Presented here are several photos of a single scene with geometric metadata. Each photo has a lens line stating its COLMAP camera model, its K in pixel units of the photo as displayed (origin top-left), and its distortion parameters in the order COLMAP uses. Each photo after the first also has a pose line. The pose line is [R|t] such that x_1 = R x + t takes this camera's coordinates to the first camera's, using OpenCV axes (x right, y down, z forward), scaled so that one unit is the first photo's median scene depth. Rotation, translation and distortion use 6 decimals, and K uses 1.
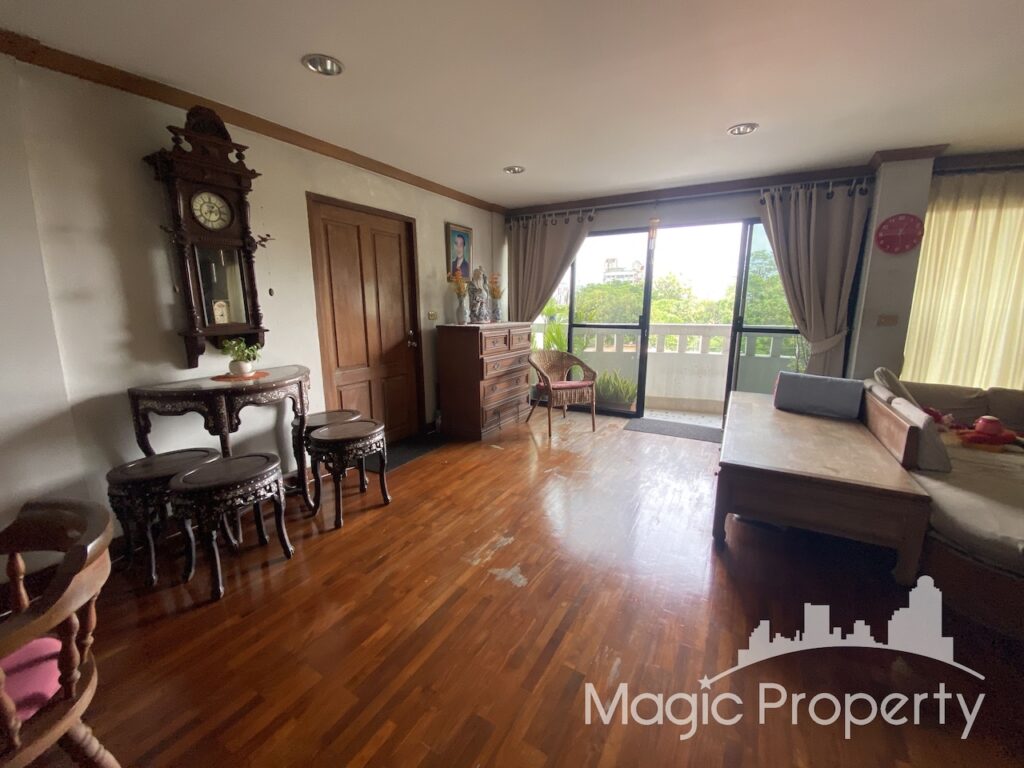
lens RADIAL K [[415.7, 0, 512.6], [0, 415.7, 381.9], [0, 0, 1]] dist [0.024112, -0.021833]
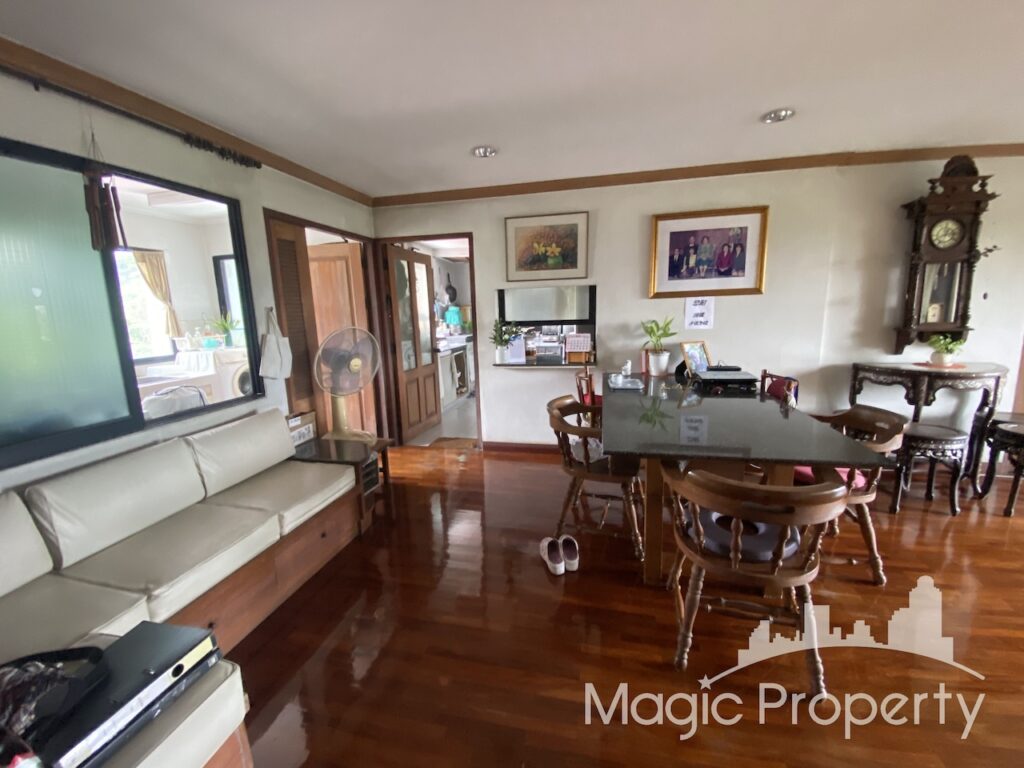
lens RADIAL K [[415.7, 0, 512.6], [0, 415.7, 381.9], [0, 0, 1]] dist [0.024112, -0.021833]
pose [[0.294707, 0.157222, -0.942565, 0.152222], [-0.154206, 0.981269, 0.115463, 0.091854], [0.943063, 0.111322, 0.313431, -0.594760]]
